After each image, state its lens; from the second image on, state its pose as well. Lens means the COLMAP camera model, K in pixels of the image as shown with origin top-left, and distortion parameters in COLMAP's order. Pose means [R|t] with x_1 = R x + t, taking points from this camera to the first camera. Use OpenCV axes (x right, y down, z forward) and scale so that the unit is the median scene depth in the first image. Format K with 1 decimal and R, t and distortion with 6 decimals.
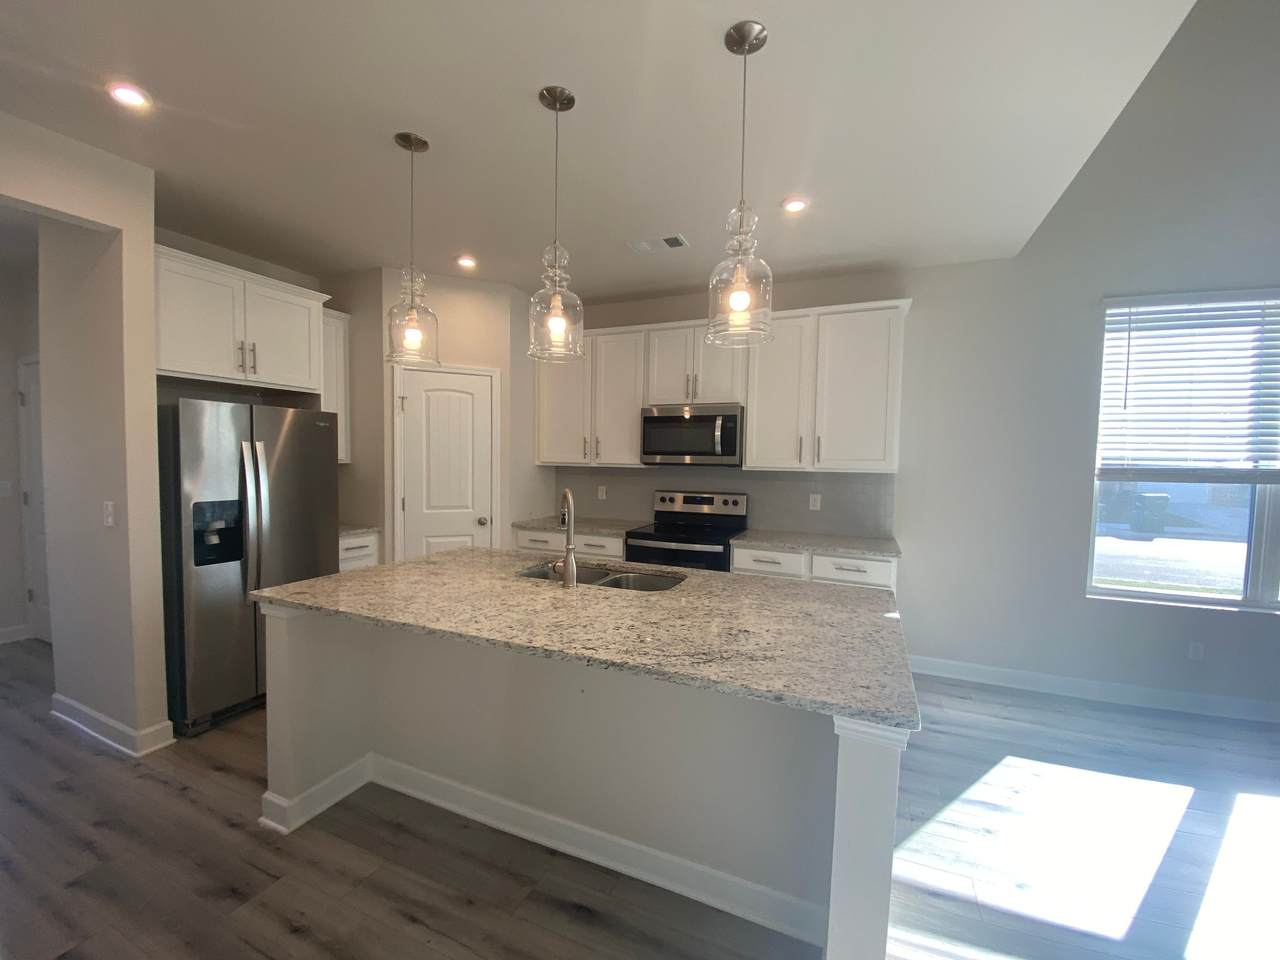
lens RADIAL K [[517.8, 0, 641.6], [0, 517.8, 481.8], [0, 0, 1]] dist [0.003471, -0.000032]
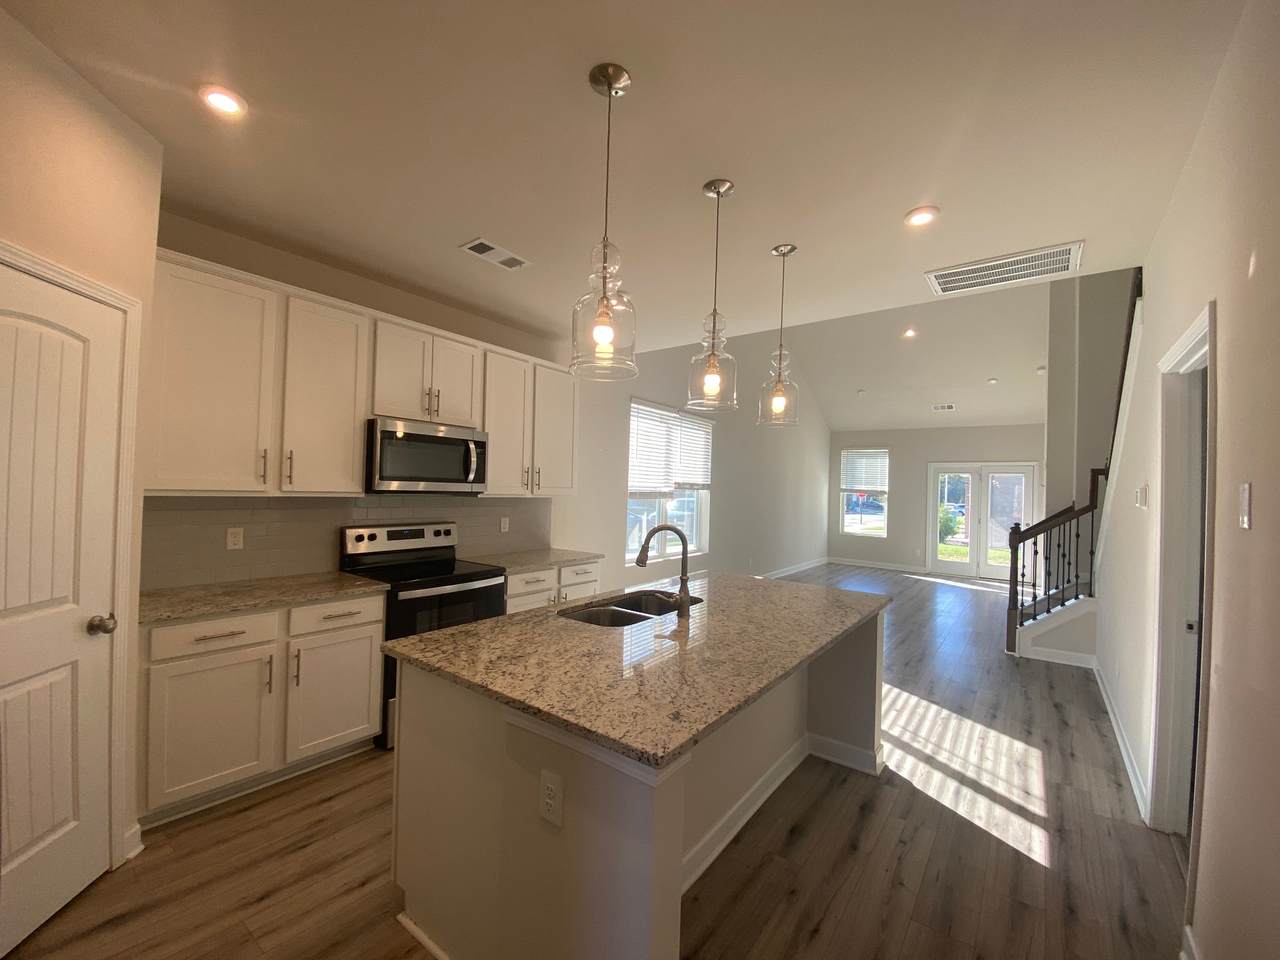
lens RADIAL K [[517.8, 0, 641.2], [0, 517.8, 485.2], [0, 0, 1]] dist [0.003471, -0.000032]
pose [[0.241114, -0.001907, 0.970495, -0.638418], [0.020009, 0.999795, -0.003007, -0.034707], [-0.970290, 0.020144, 0.241103, 0.436401]]
